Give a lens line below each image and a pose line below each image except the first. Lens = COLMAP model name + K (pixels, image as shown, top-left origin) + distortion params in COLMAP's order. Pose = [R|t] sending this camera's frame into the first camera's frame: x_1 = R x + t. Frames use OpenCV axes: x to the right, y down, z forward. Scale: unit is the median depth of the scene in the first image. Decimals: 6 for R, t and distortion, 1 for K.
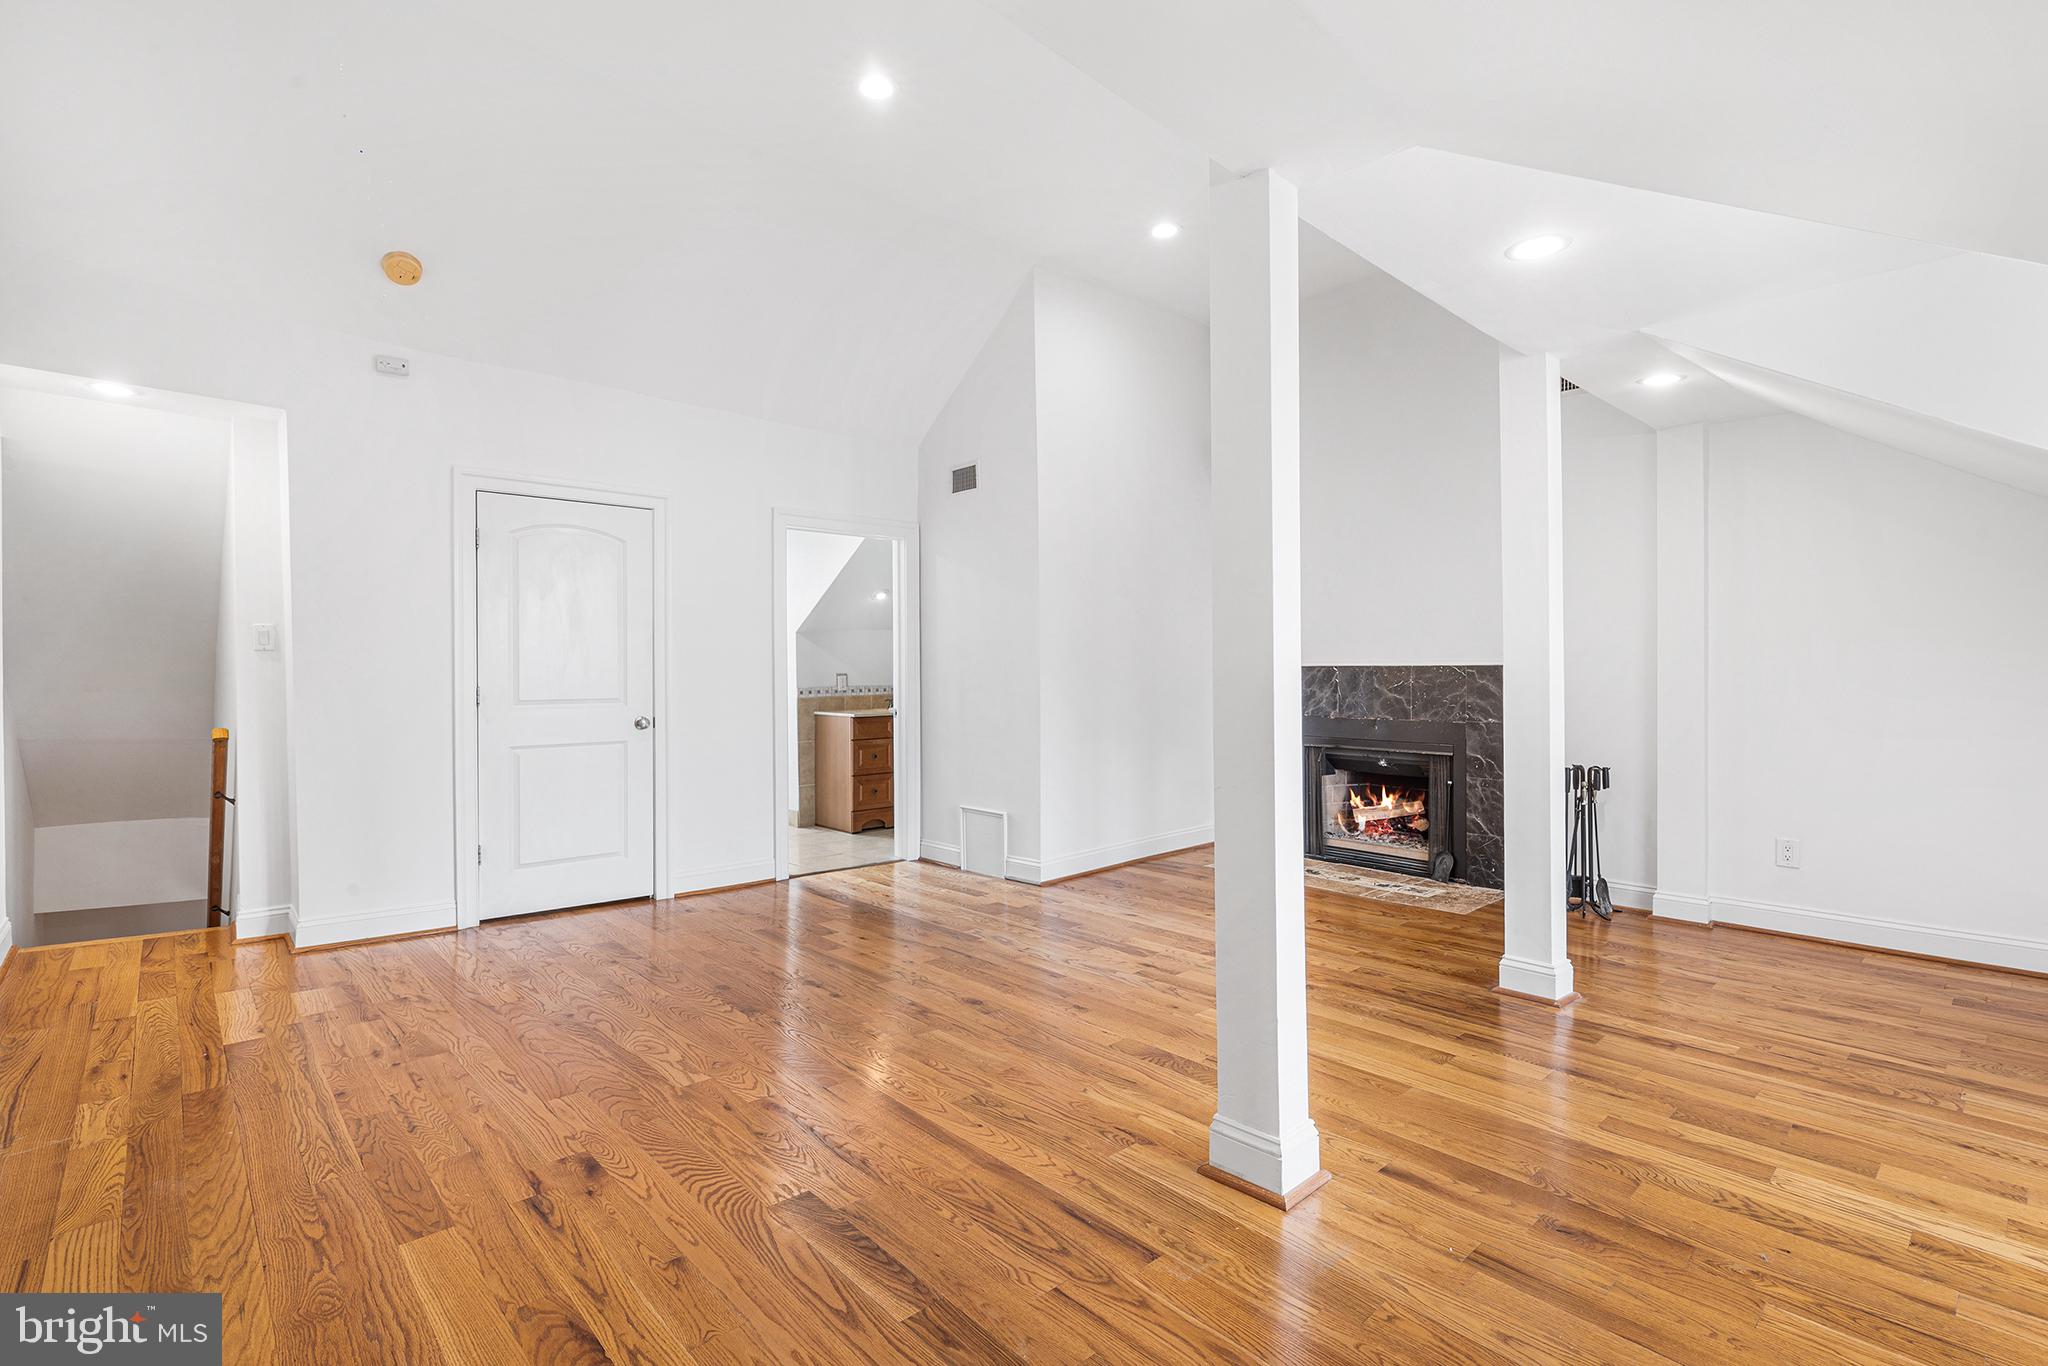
lens RADIAL K [[927.8, 0, 1023.0], [0, 927.8, 671.6], [0, 0, 1]] dist [0.002767, -0.000108]
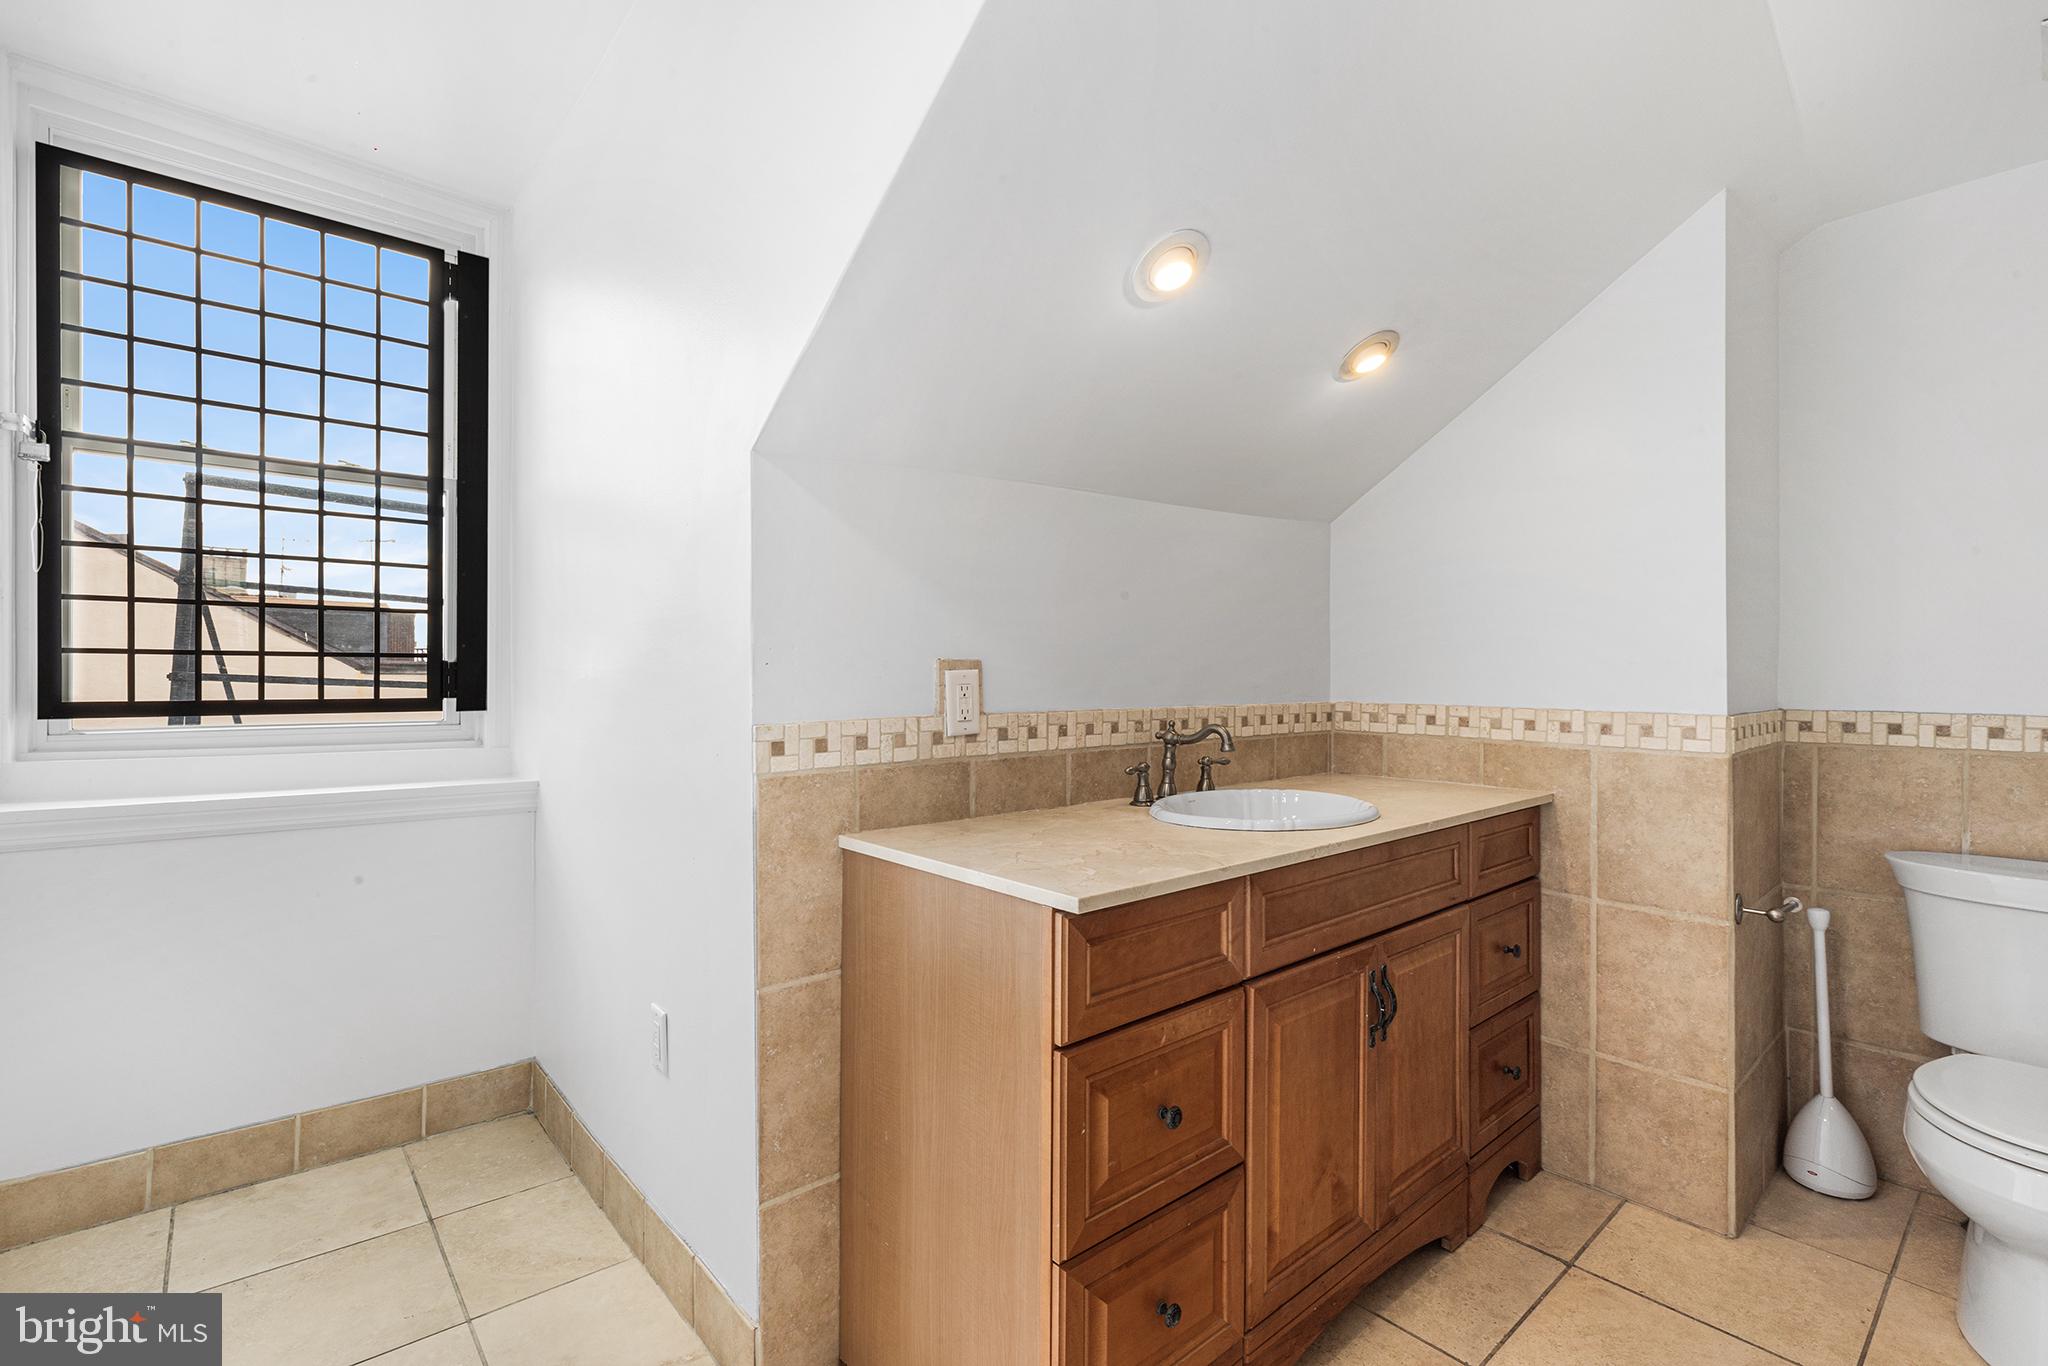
lens RADIAL K [[927.8, 0, 1023.0], [0, 927.8, 671.6], [0, 0, 1]] dist [0.002767, -0.000108]
pose [[0.999321, 0.010836, -0.035208, -0.177377], [-0.011090, 0.999914, -0.007022, 0.006809], [0.035129, 0.007408, 0.999355, 0.795337]]
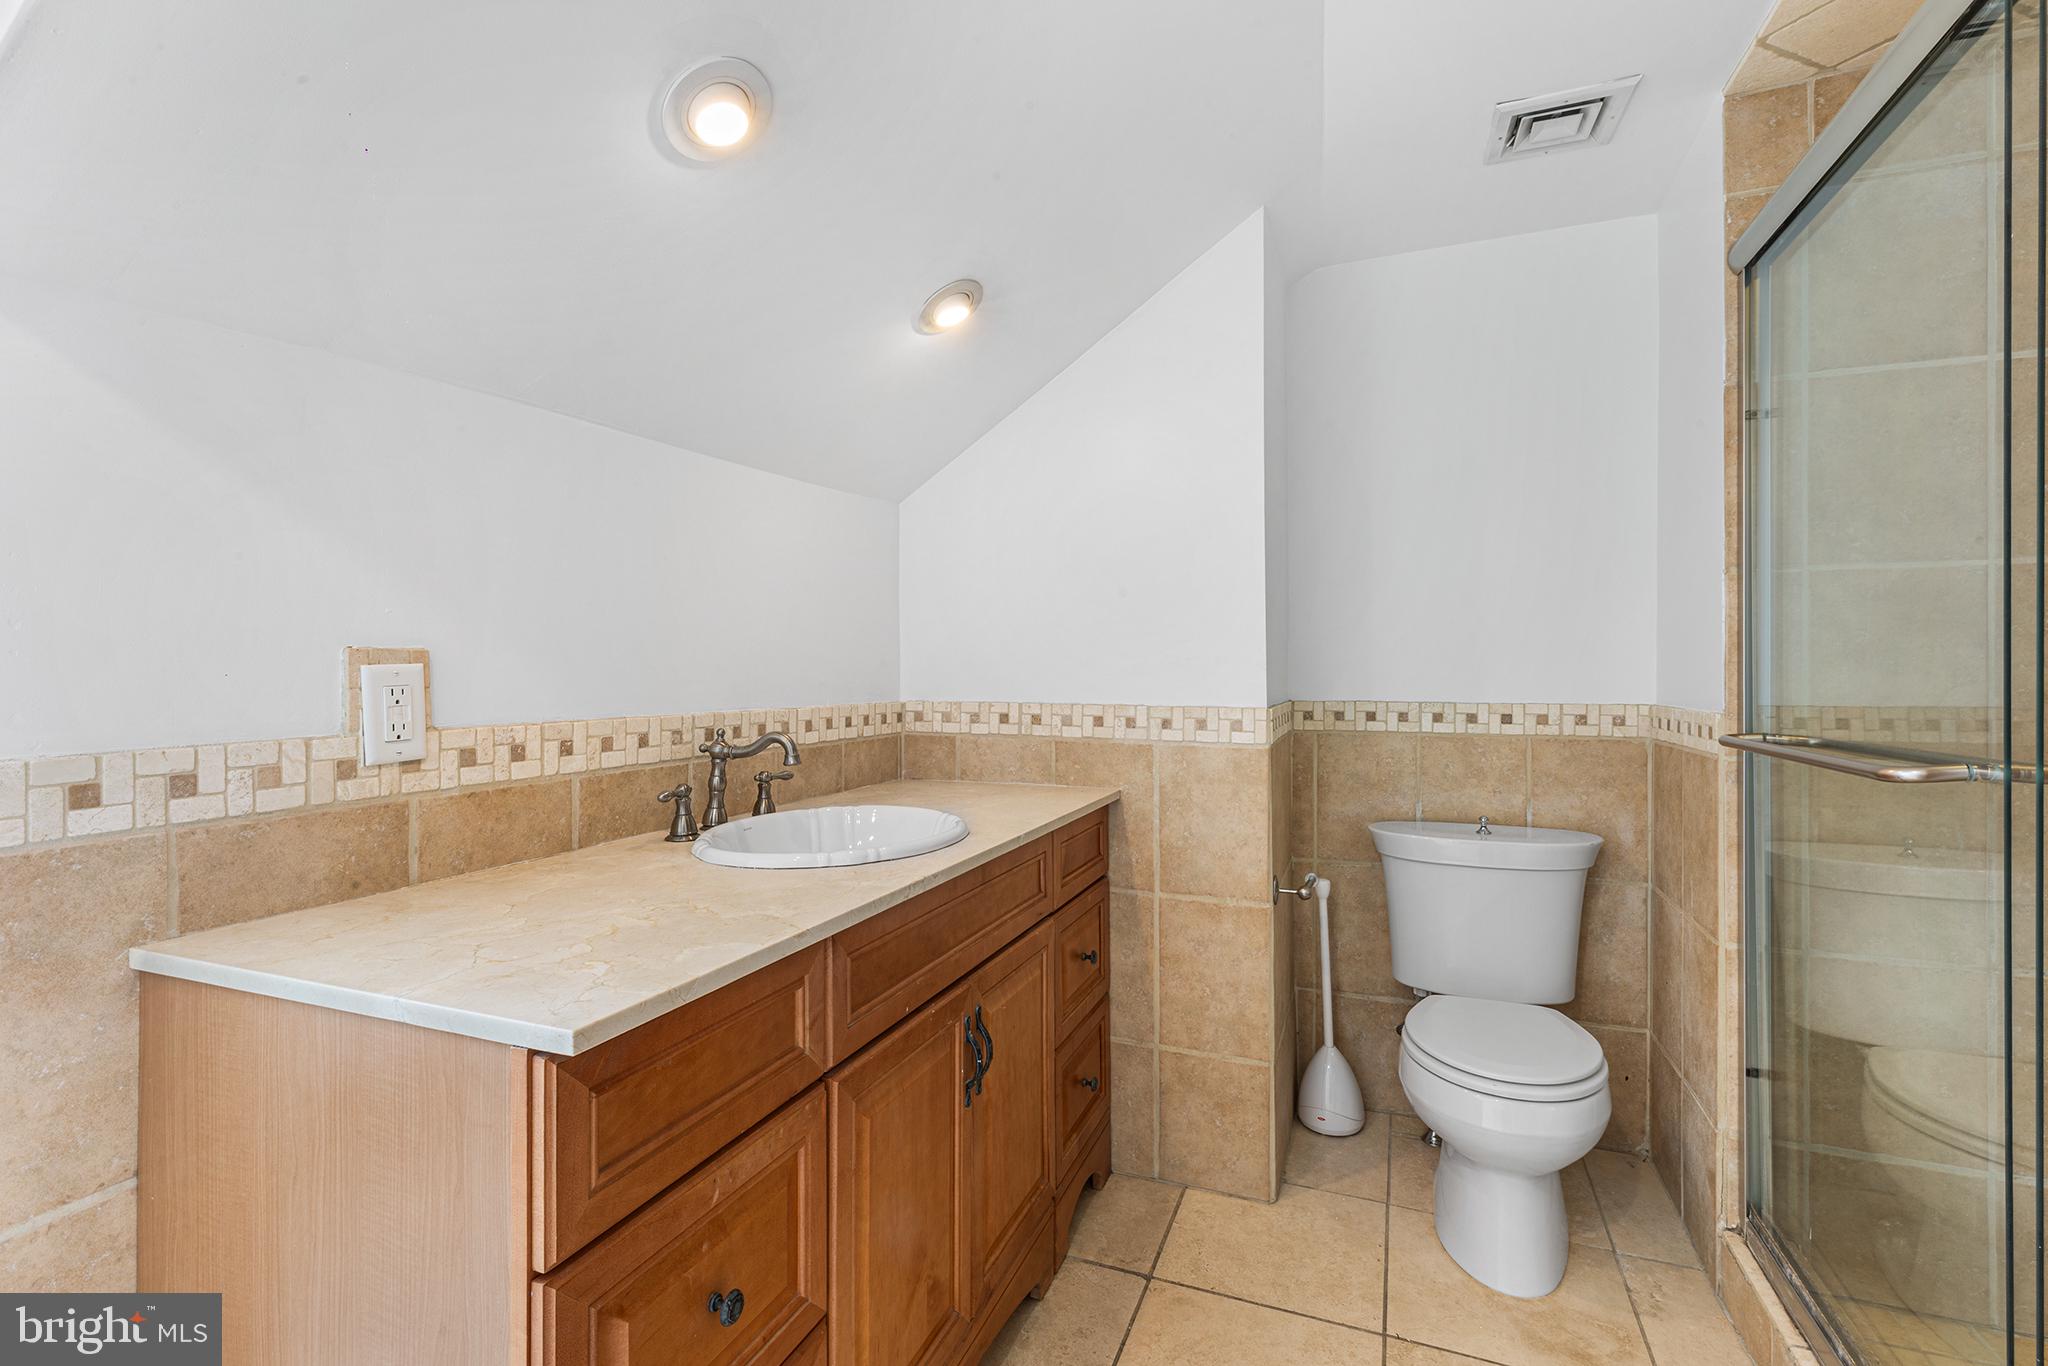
lens RADIAL K [[934.5, 0, 1021.1], [0, 934.5, 677.2], [0, 0, 1]] dist [0.000671, 0.000069]
pose [[0.904205, 0.005140, 0.427068, -0.172719], [-0.004399, 0.999987, -0.002722, 0.007093], [-0.427076, 0.000583, 0.904216, 0.844336]]
